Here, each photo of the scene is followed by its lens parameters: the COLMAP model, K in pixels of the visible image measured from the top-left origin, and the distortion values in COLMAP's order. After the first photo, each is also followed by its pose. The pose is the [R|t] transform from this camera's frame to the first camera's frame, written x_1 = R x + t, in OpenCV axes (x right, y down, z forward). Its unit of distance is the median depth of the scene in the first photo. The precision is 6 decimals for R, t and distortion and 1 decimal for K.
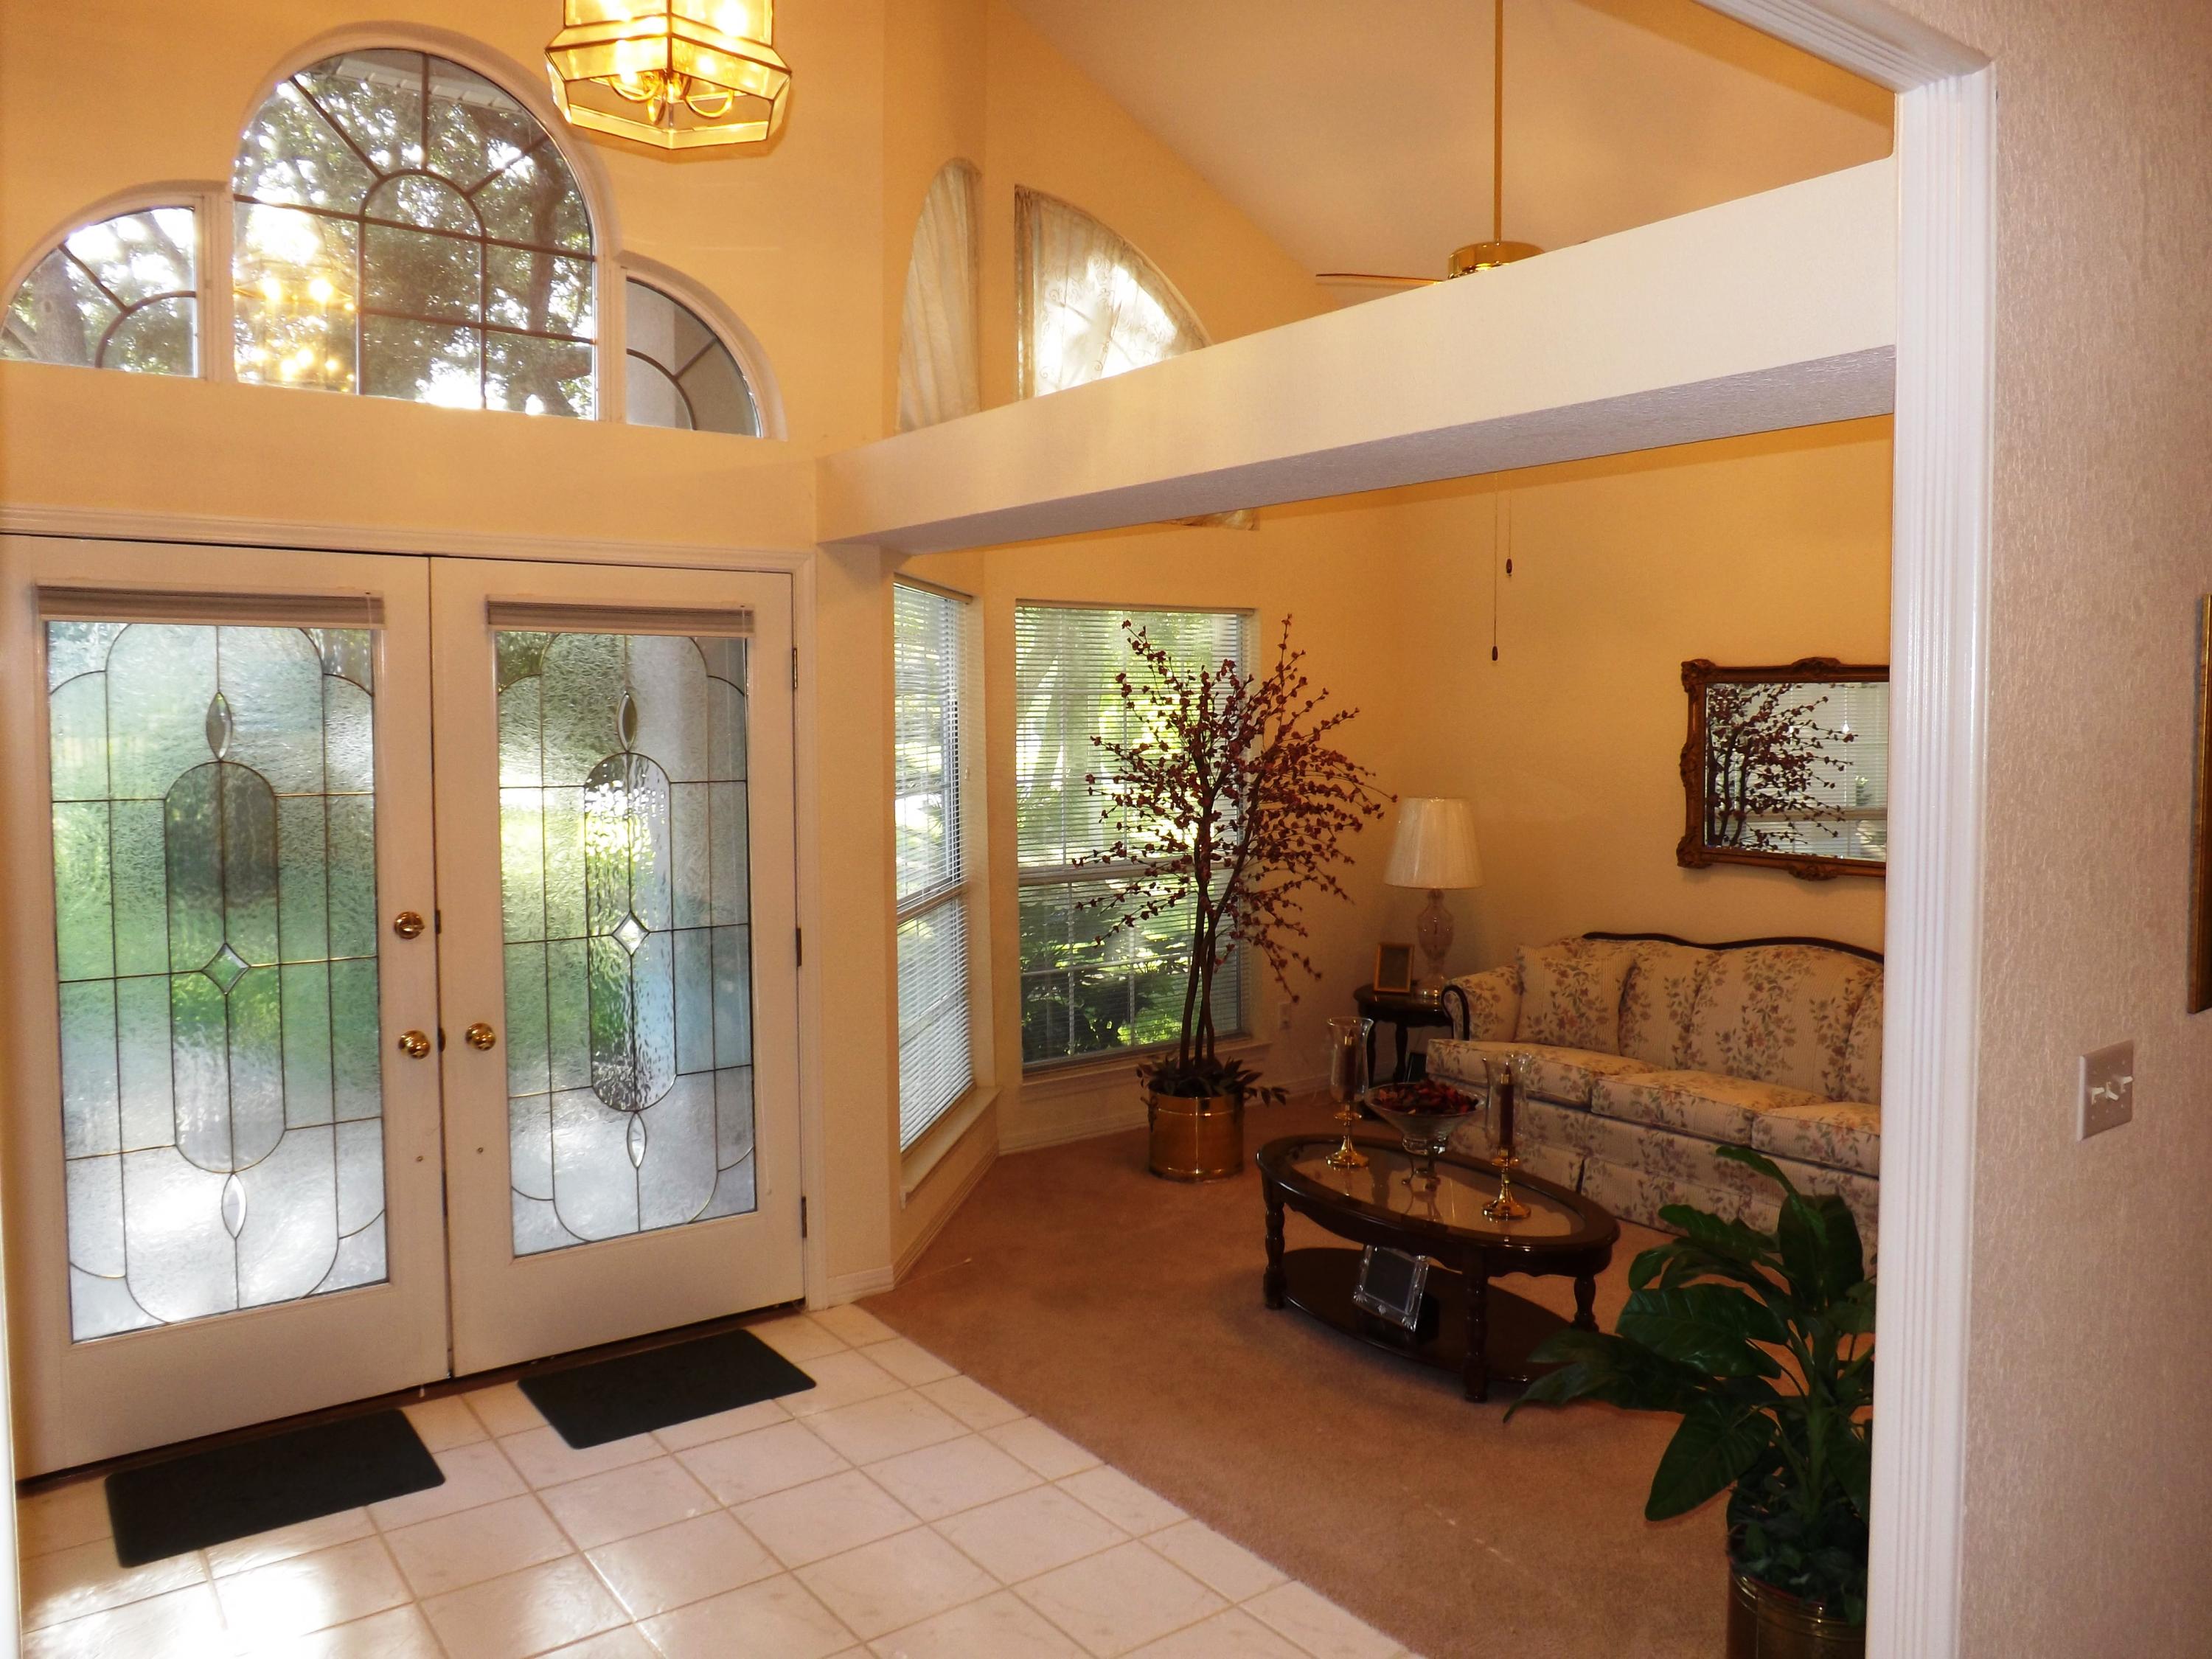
lens RADIAL K [[1607.3, 0, 1143.1], [0, 1607.3, 802.1], [0, 0, 1]] dist [-0.062590, 0.014231]
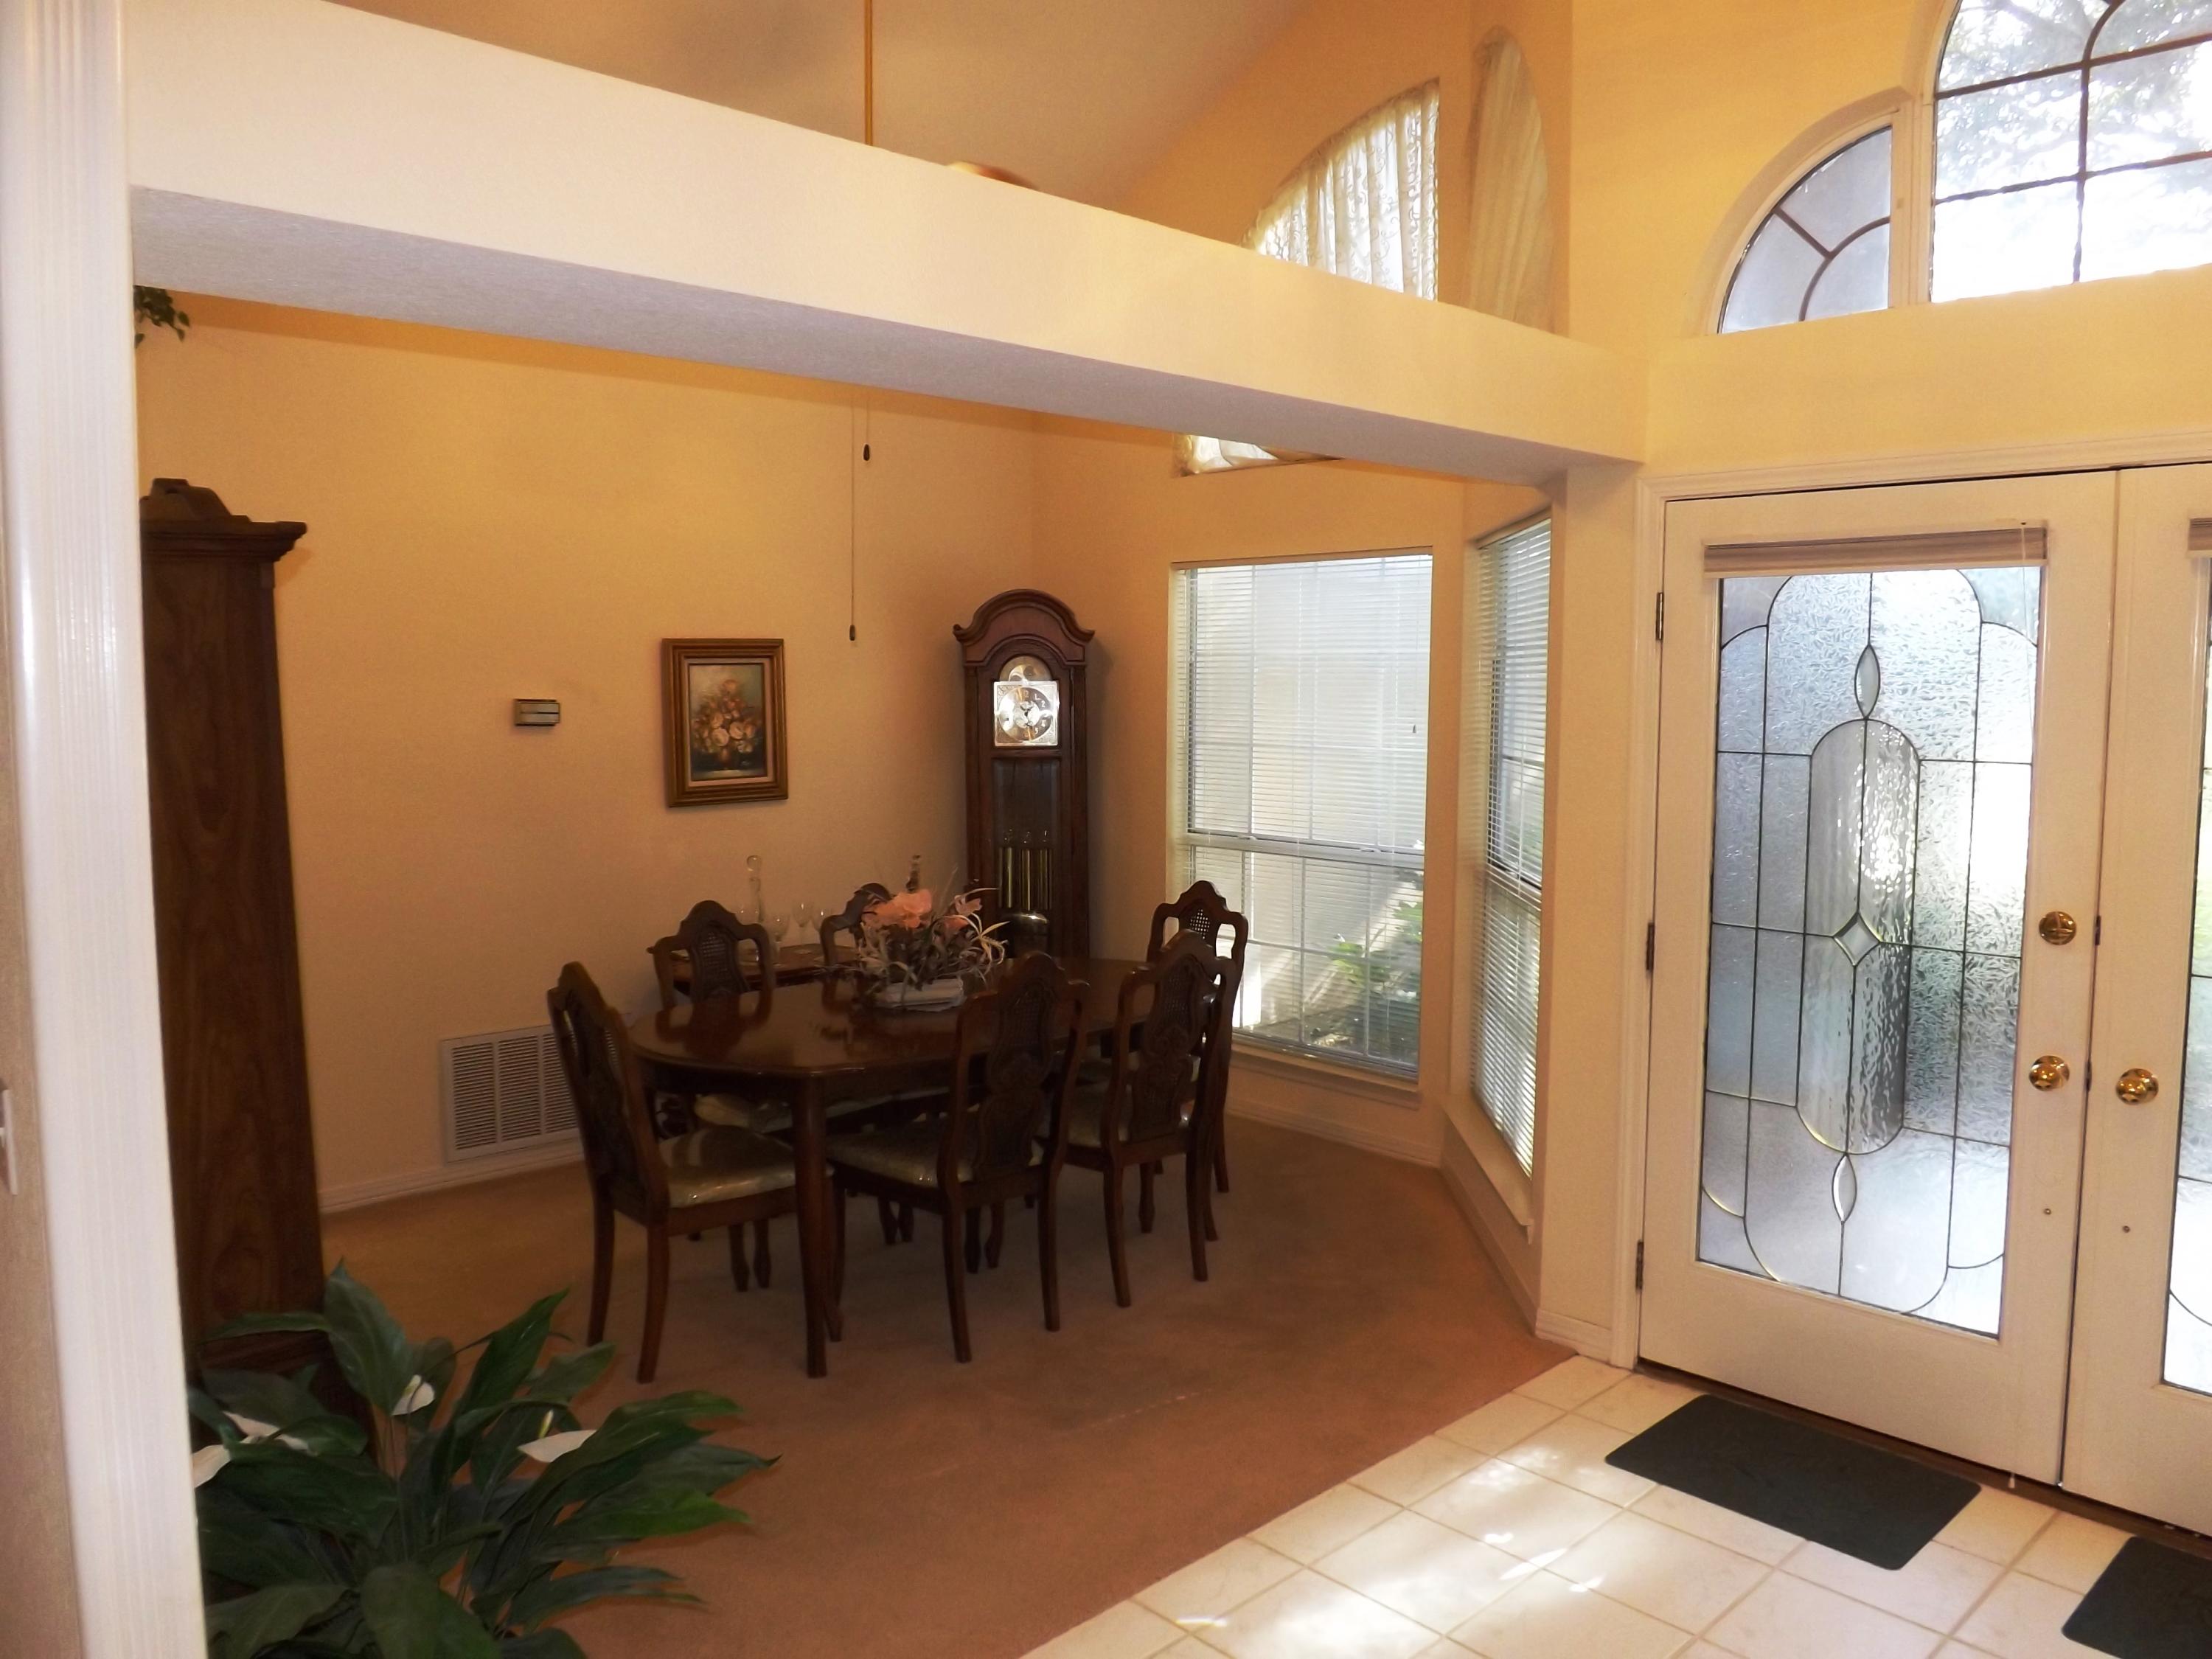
lens RADIAL K [[1607.3, 0, 1098.2], [0, 1607.3, 835.2], [0, 0, 1]] dist [-0.062590, 0.014231]
pose [[0.094422, 0.099511, -0.990546, 0.200135], [-0.053019, 0.994082, 0.094813, -0.014240], [0.994120, 0.043565, 0.099139, 0.294651]]
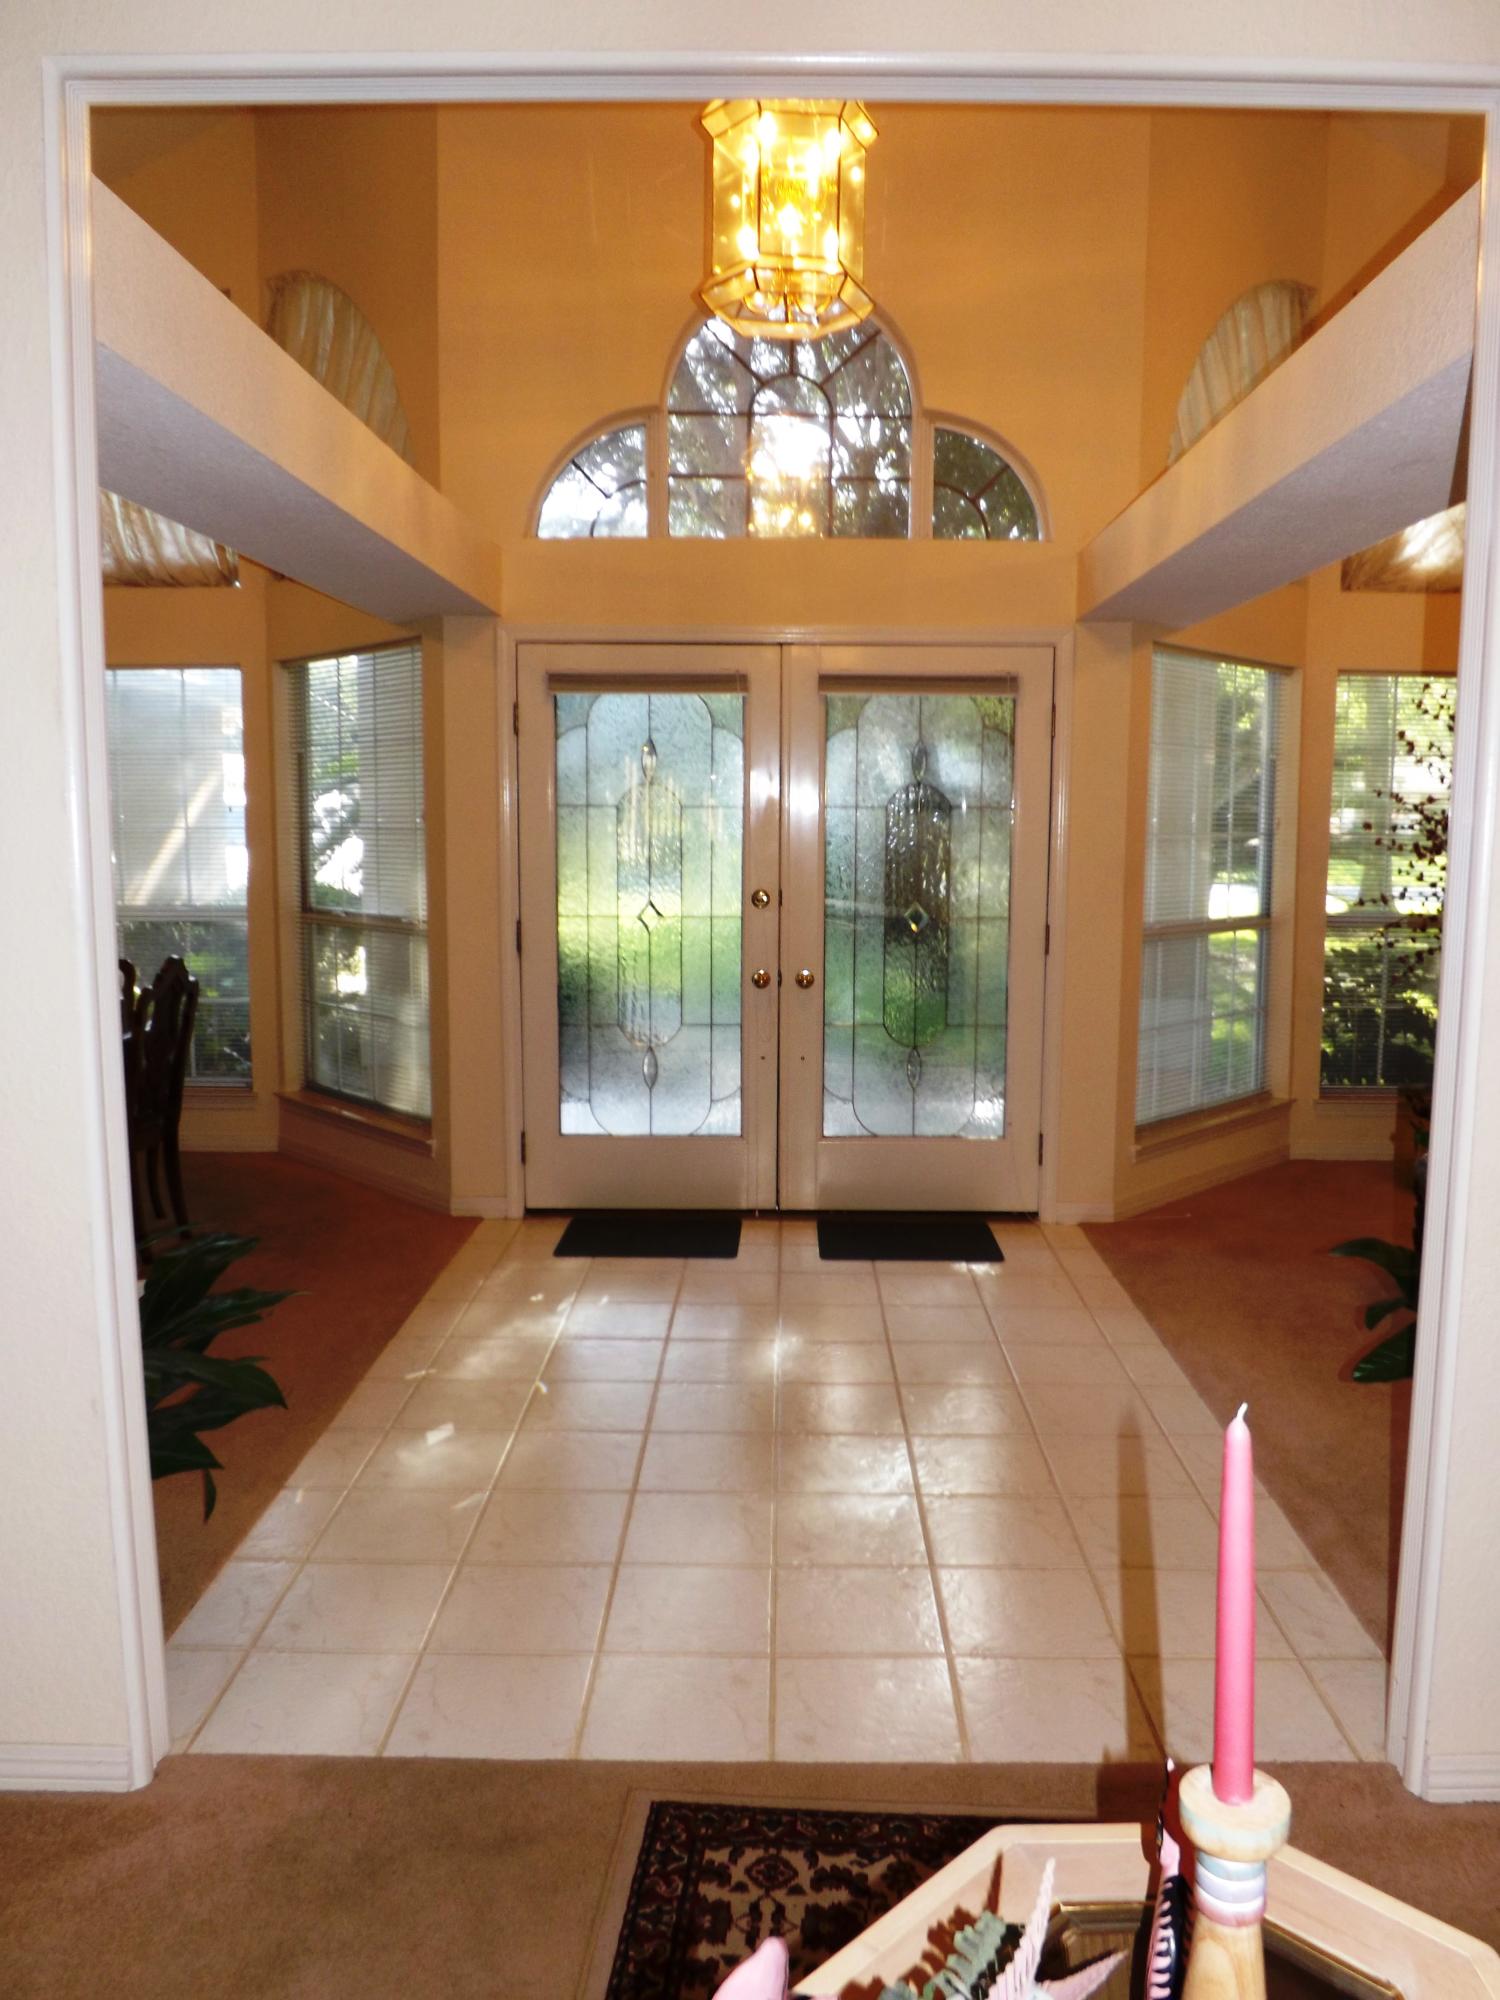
lens RADIAL K [[1453.3, 0, 775.0], [0, 1453.3, 1003.4], [0, 0, 1]] dist [-0.062590, 0.014231]
pose [[0.791554, 0.084868, -0.605177, 0.258805], [-0.044018, 0.995655, 0.082053, 0.044293], [0.609511, -0.038310, 0.791851, -0.047702]]
